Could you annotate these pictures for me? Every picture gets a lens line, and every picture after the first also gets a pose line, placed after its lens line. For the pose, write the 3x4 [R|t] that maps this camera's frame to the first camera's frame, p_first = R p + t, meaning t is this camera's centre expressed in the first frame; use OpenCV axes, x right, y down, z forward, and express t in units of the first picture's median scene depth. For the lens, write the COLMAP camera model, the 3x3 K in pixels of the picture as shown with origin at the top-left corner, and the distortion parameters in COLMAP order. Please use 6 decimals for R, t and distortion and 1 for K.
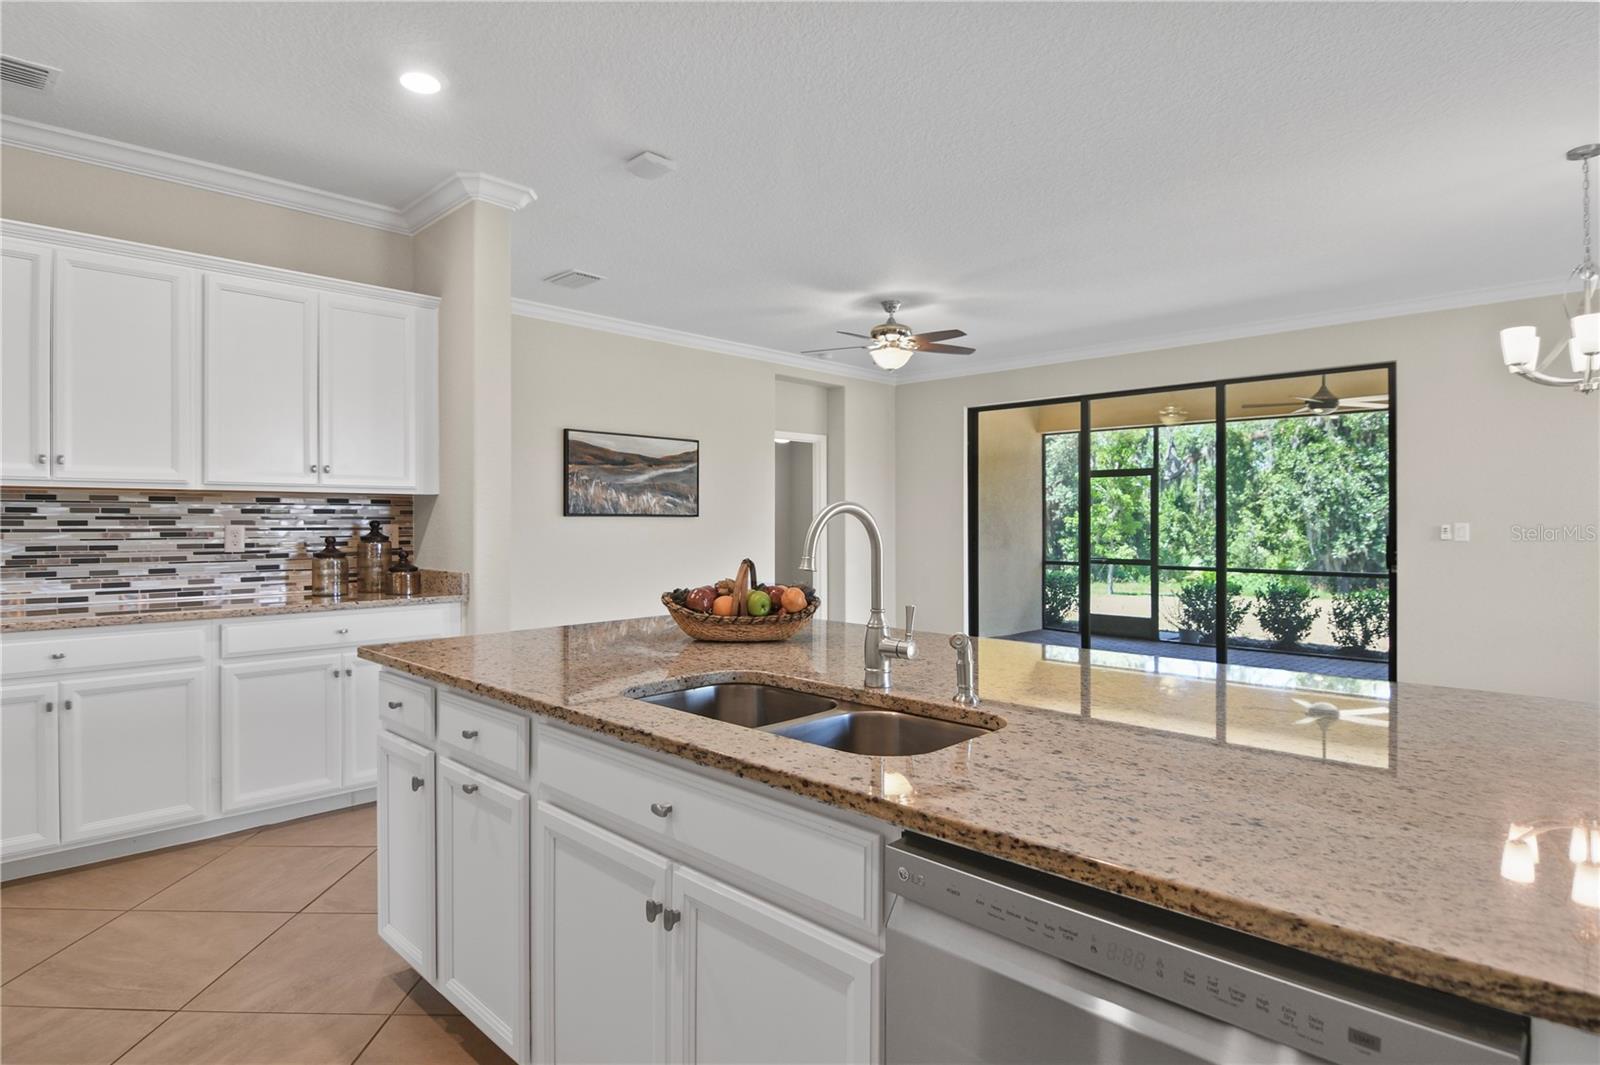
lens RADIAL K [[825.0, 0, 764.7], [0, 825.0, 520.4], [0, 0, 1]] dist [-0.003644, -0.012252]
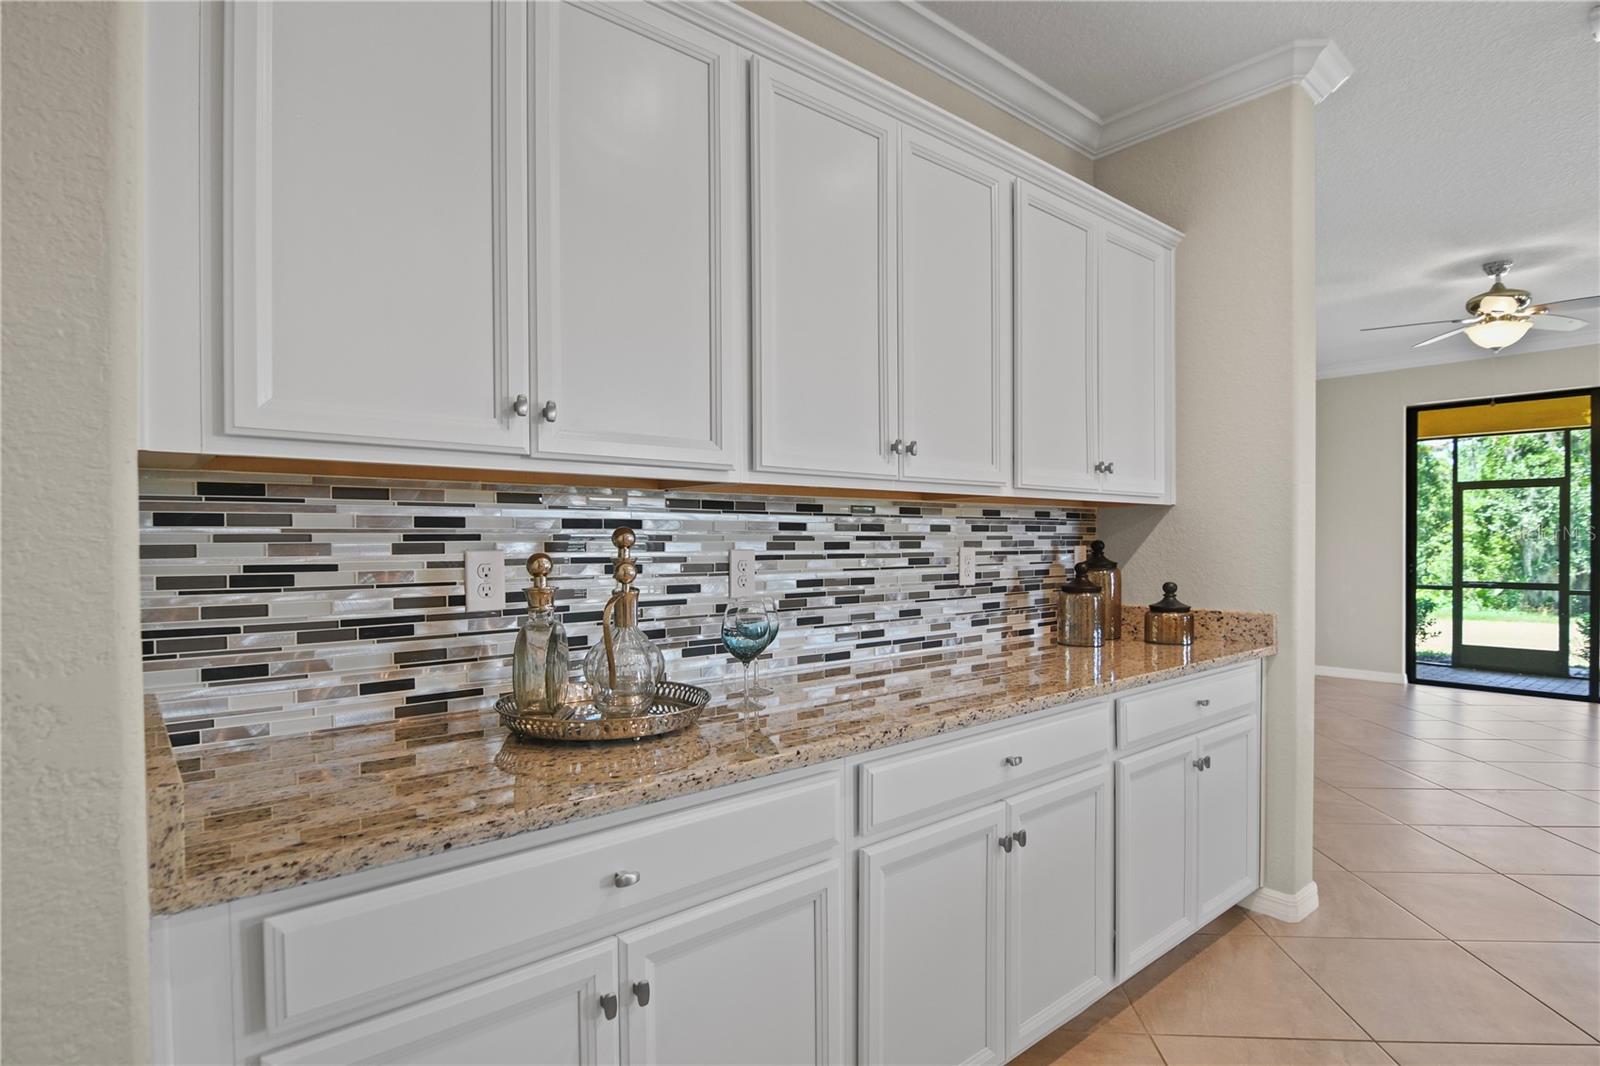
lens RADIAL K [[825.0, 0, 795.6], [0, 825.0, 550.3], [0, 0, 1]] dist [-0.003644, -0.012252]
pose [[0.997709, -0.011959, -0.066584, -0.444967], [0.012169, 0.999922, 0.002741, 0.002530], [0.066546, -0.003545, 0.997777, 0.160259]]
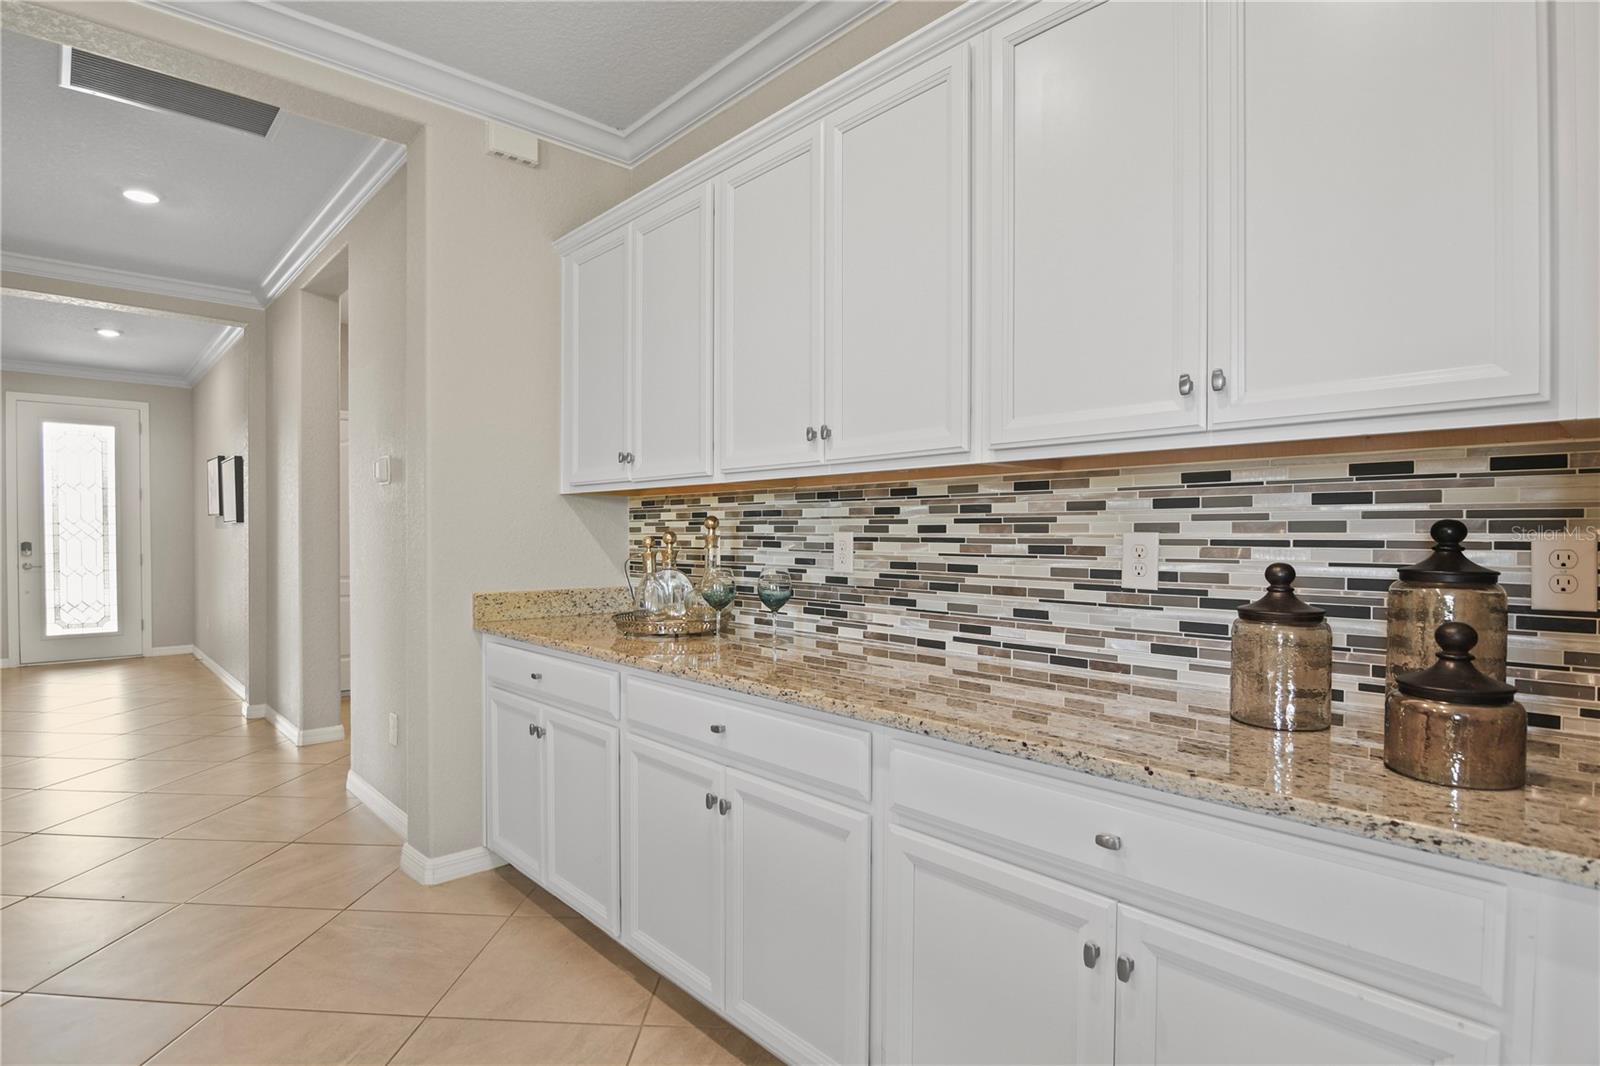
lens RADIAL K [[825.0, 0, 791.2], [0, 825.0, 538.9], [0, 0, 1]] dist [-0.003644, -0.012252]
pose [[-0.036120, 0.007366, -0.999320, -0.091680], [-0.000376, 0.999973, 0.007385, 0.003411], [0.999347, 0.000643, -0.036116, 0.484912]]
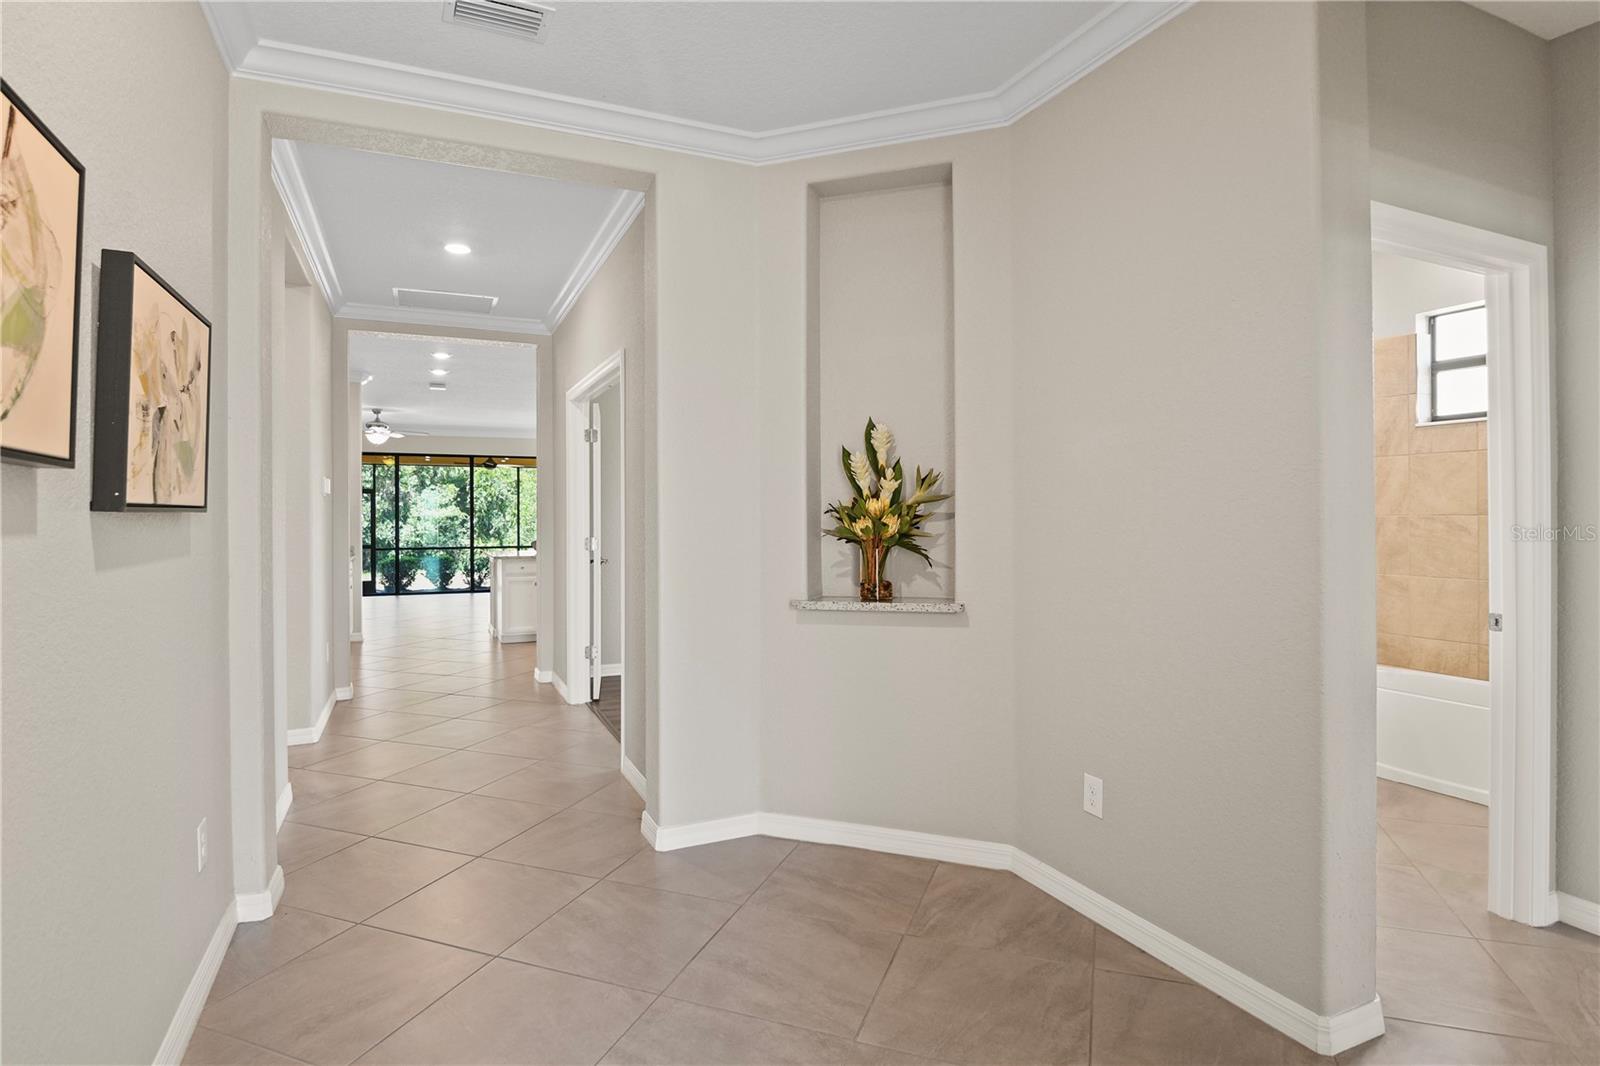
lens RADIAL K [[825.0, 0, 802.9], [0, 825.0, 518.8], [0, 0, 1]] dist [-0.003644, -0.012252]
pose [[0.333118, -0.004122, 0.942876, -1.279237], [0.006875, 0.999974, 0.001943, -0.003442], [-0.942860, 0.005835, 0.333138, -0.571680]]
